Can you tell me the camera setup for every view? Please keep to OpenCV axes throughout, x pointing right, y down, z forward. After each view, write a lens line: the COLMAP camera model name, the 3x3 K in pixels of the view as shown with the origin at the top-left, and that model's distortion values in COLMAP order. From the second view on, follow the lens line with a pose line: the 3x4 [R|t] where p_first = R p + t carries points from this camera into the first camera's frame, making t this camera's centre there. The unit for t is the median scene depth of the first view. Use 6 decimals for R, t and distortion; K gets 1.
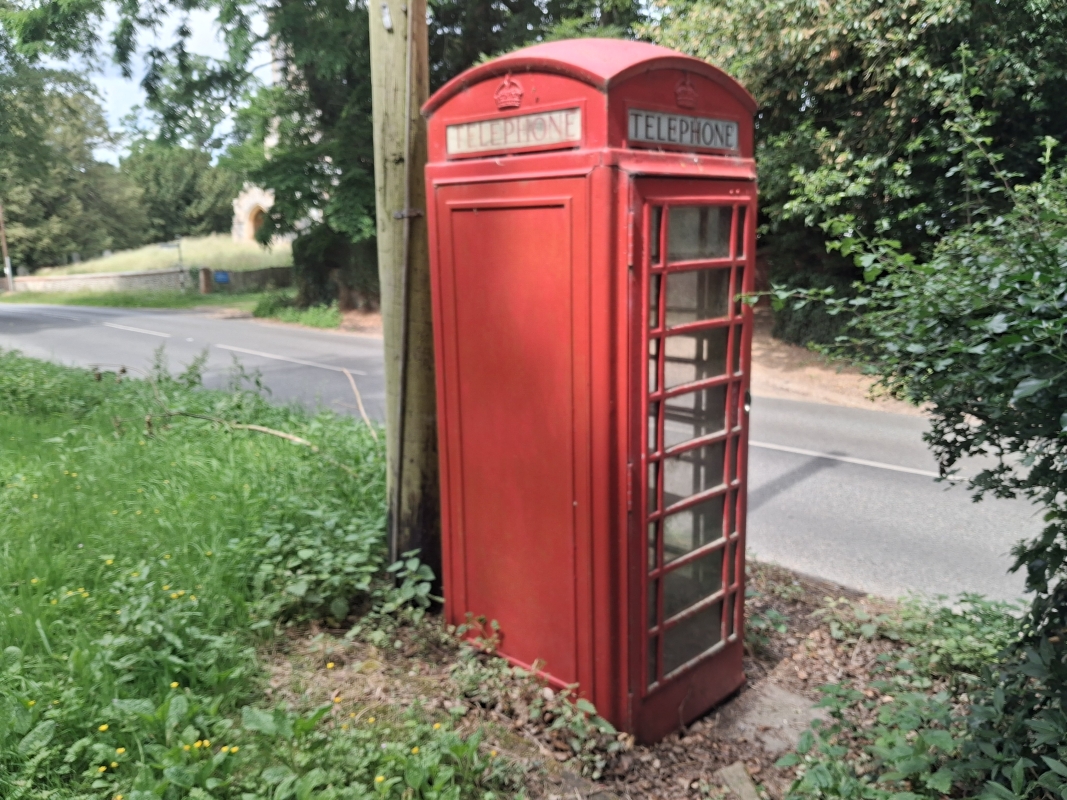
lens RADIAL K [[844.1, 0, 534.4], [0, 844.1, 394.7], [0, 0, 1]] dist [0.000538, -0.000602]
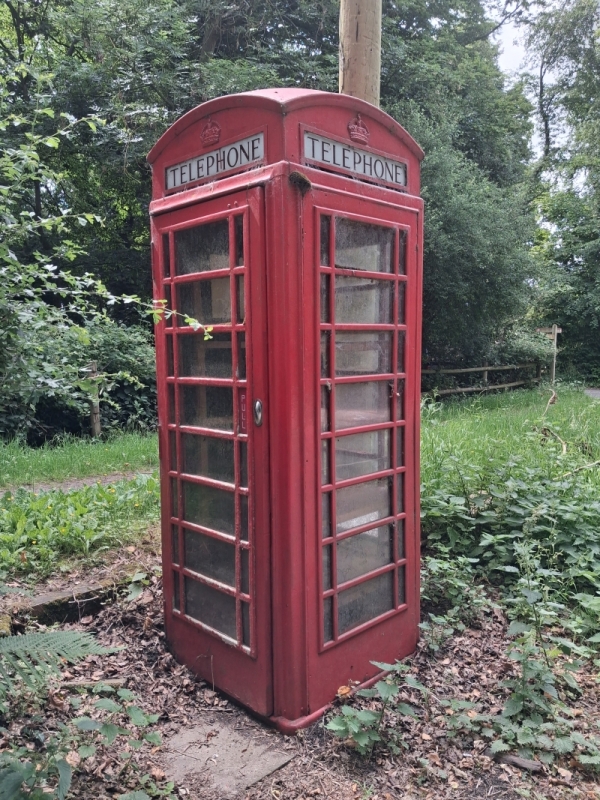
lens RADIAL K [[632.9, 0, 300.0], [0, 632.9, 400.0], [0, 0, 1]] dist [0.000538, -0.000602]
pose [[-0.017422, 0.105277, -0.994290, 1.027500], [-0.178610, 0.978118, 0.106694, -0.097483], [0.983766, 0.179449, 0.001762, 1.099700]]
